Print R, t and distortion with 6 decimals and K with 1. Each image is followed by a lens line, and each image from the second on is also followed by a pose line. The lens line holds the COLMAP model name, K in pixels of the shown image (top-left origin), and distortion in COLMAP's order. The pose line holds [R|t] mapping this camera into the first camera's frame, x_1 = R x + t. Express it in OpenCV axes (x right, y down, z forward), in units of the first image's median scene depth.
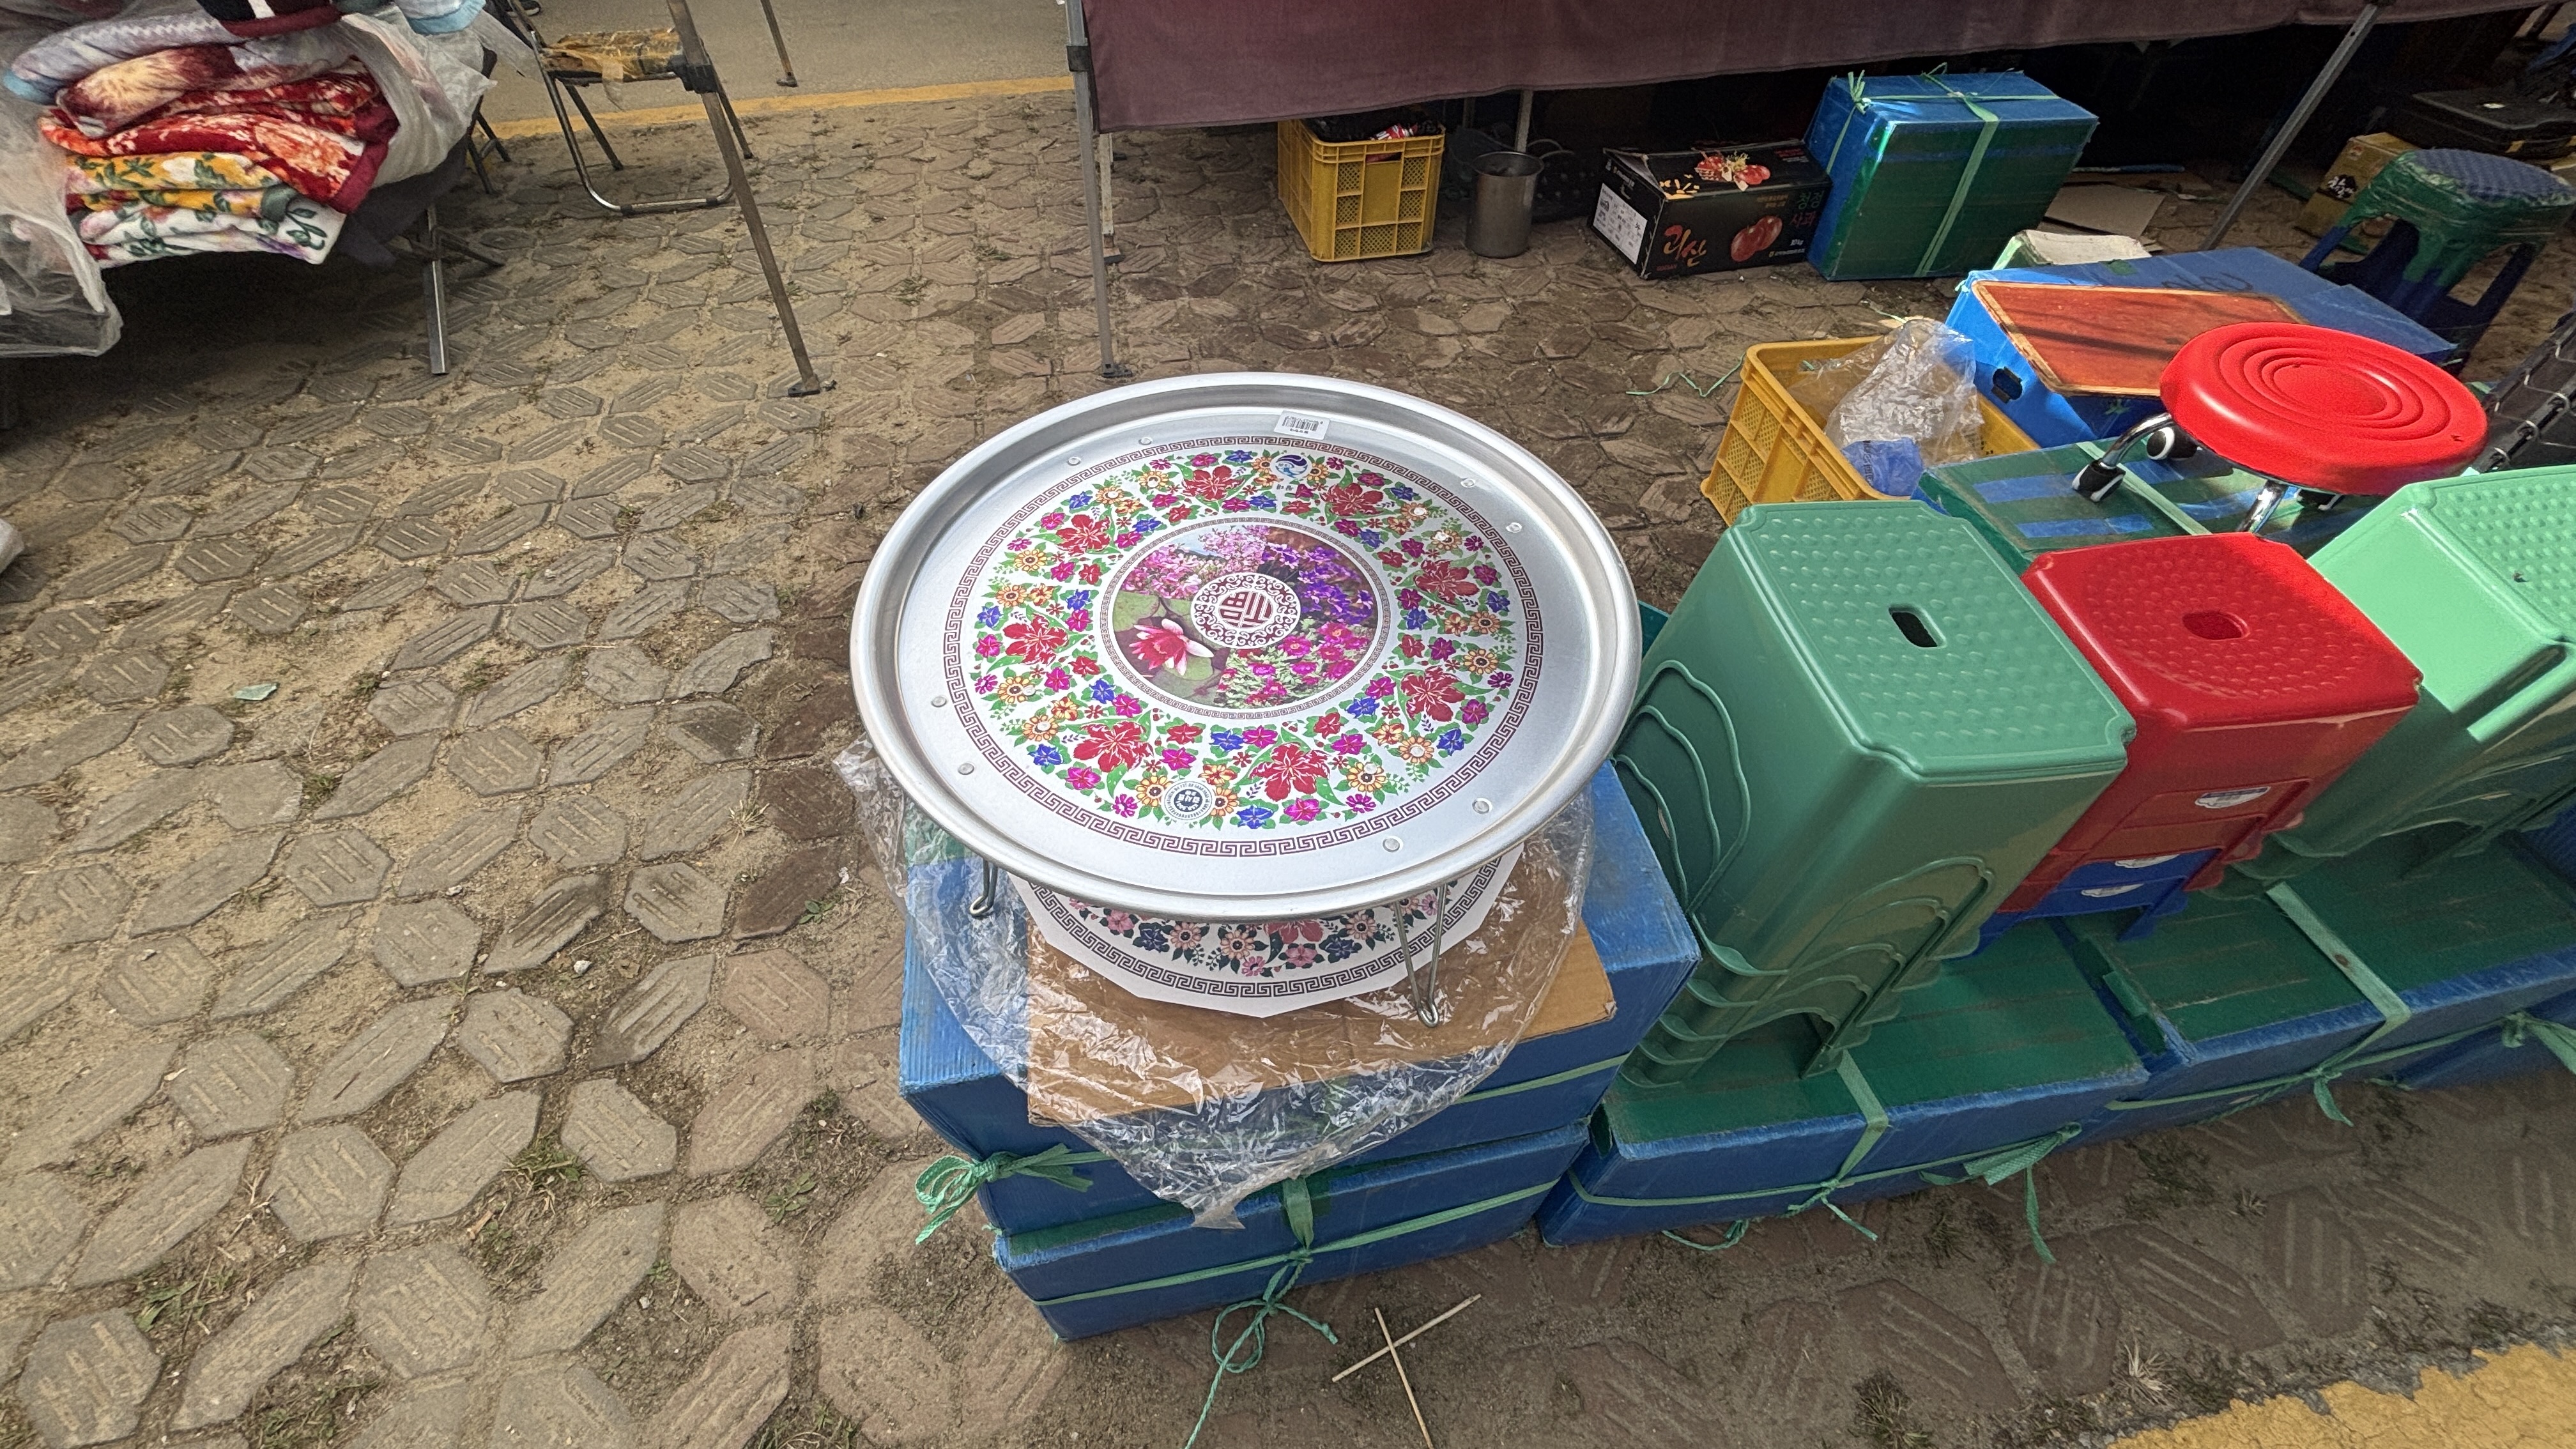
lens RADIAL K [[1048.7, 0, 1285.3], [0, 1048.7, 716.4], [0, 0, 1]] dist [0.000527, 0.000097]
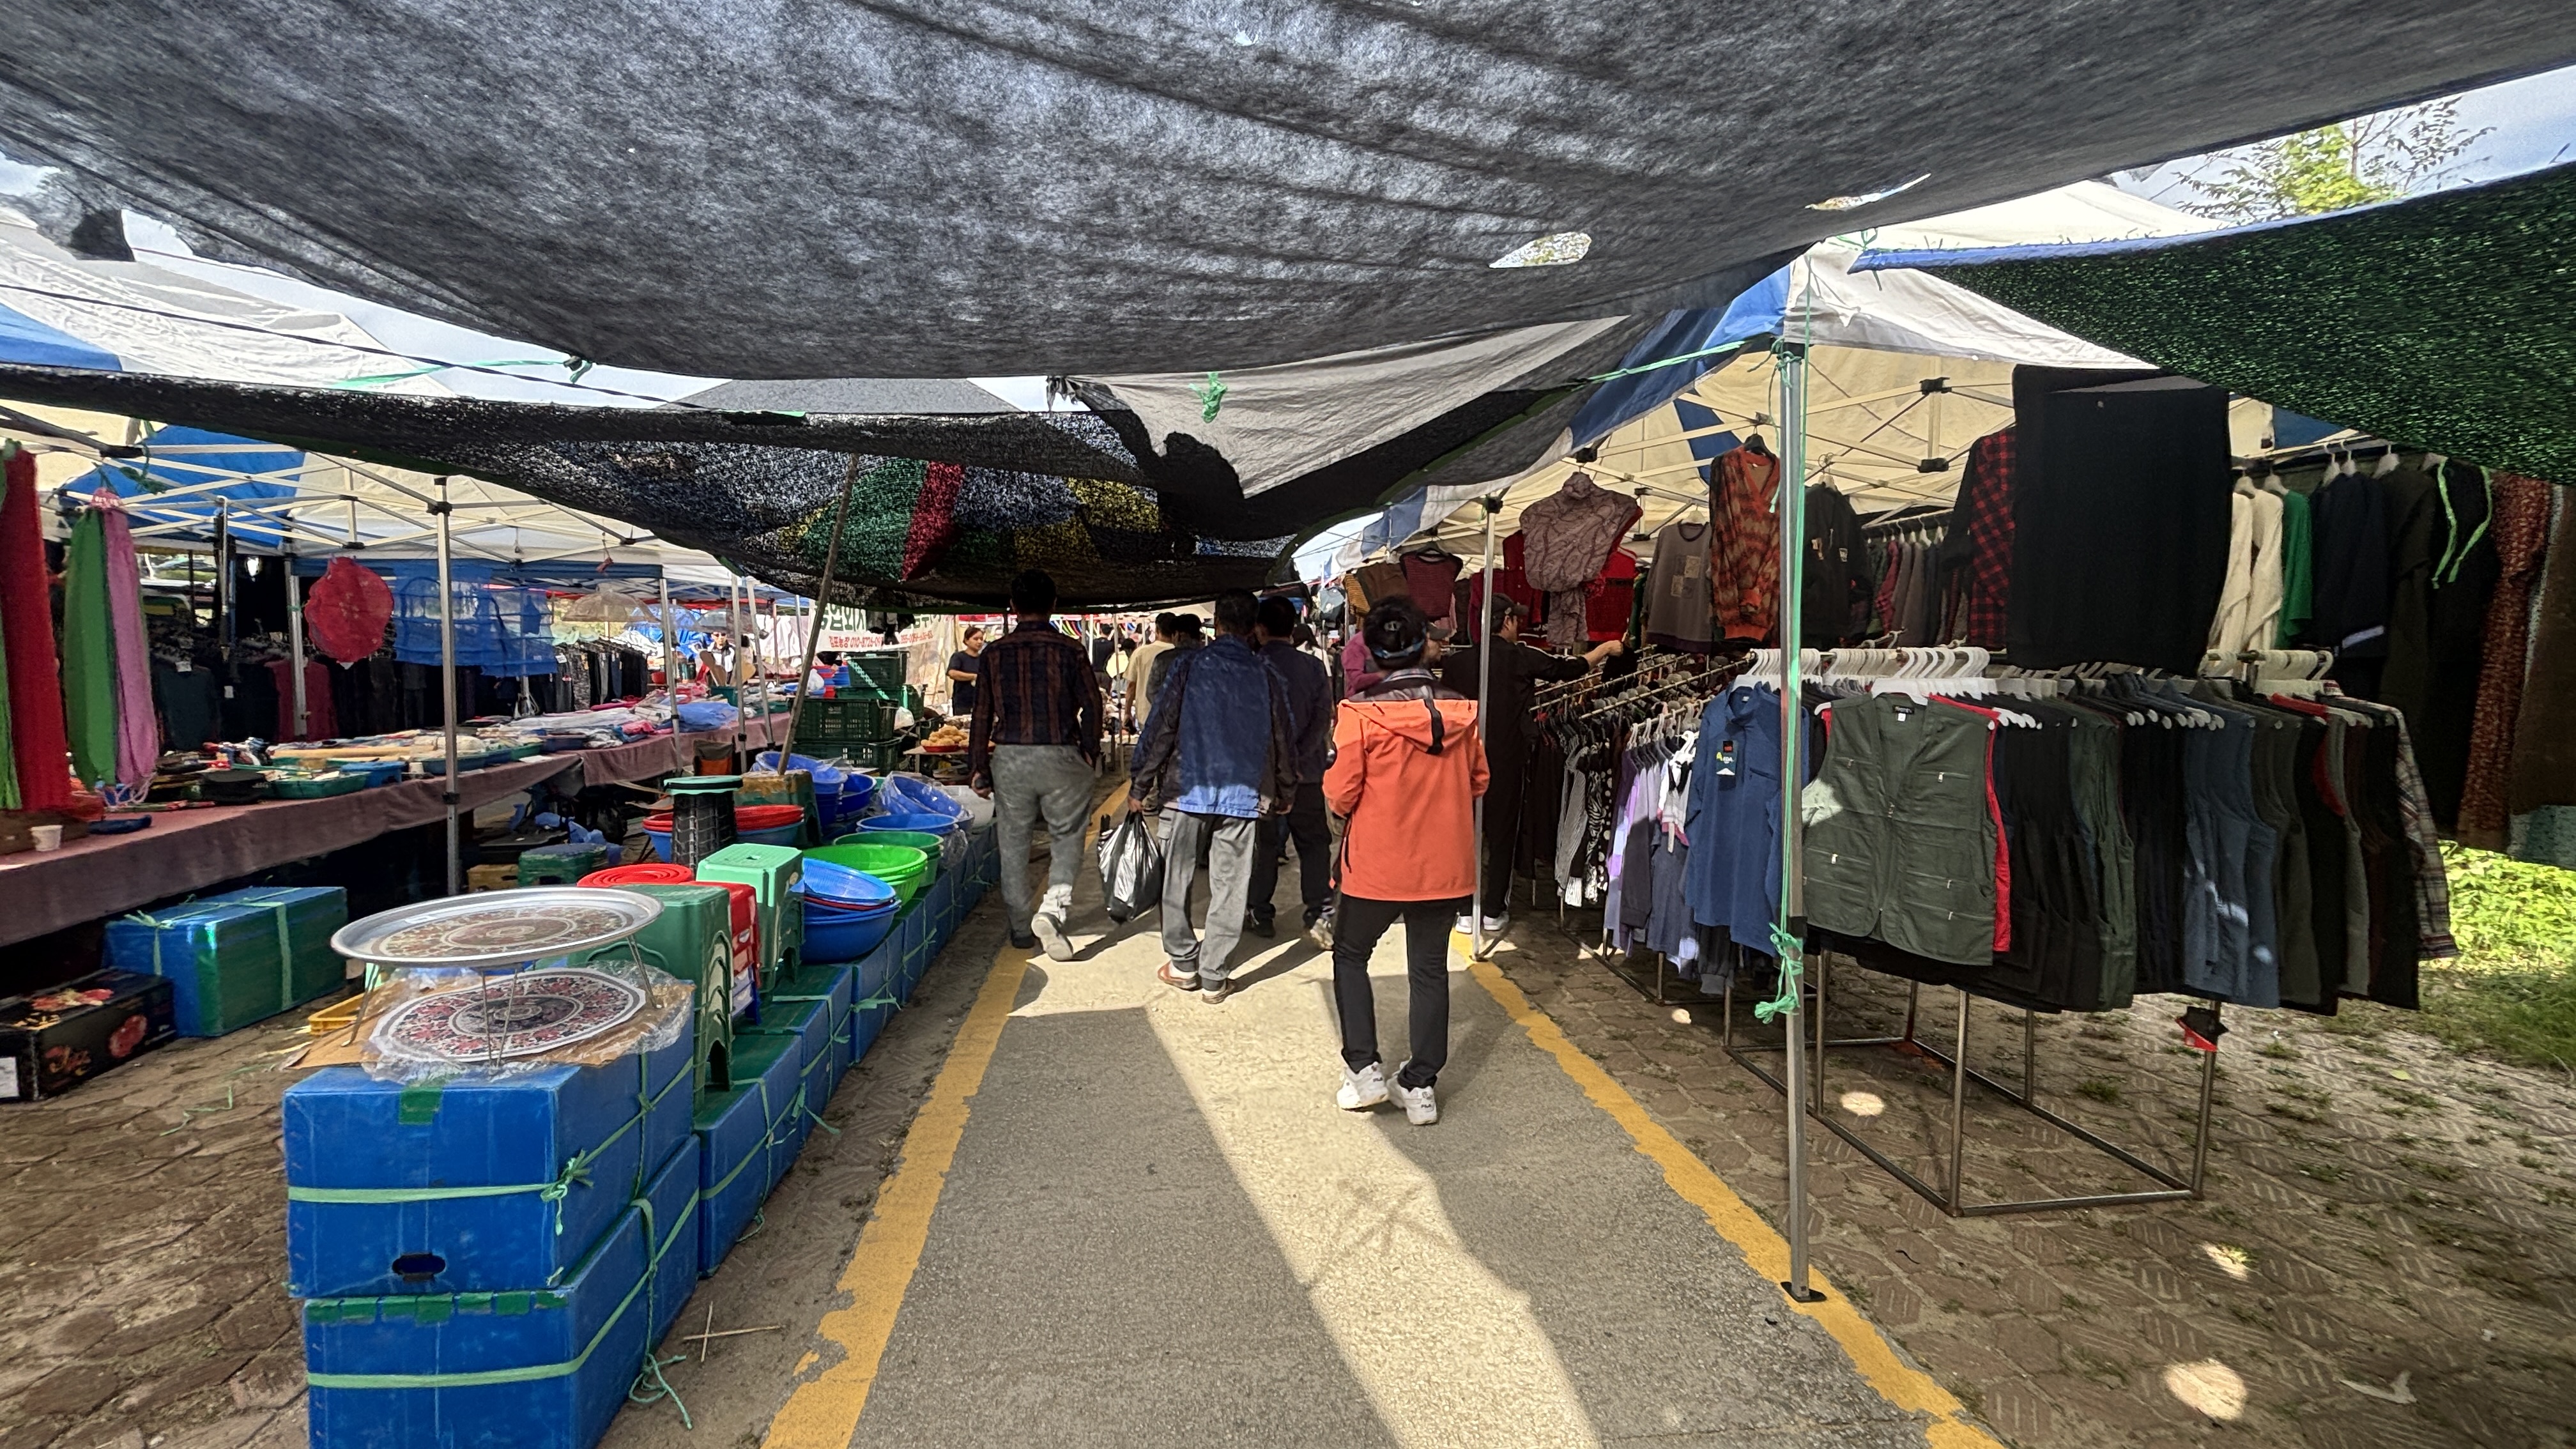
lens RADIAL K [[1048.7, 0, 1285.0], [0, 1048.7, 725.9], [0, 0, 1]] dist [0.000527, 0.000097]
pose [[0.043757, -0.091068, 0.994883, -0.741083], [0.732731, 0.679857, 0.030004, 0.265053], [-0.679110, 0.727669, 0.096477, -0.299896]]
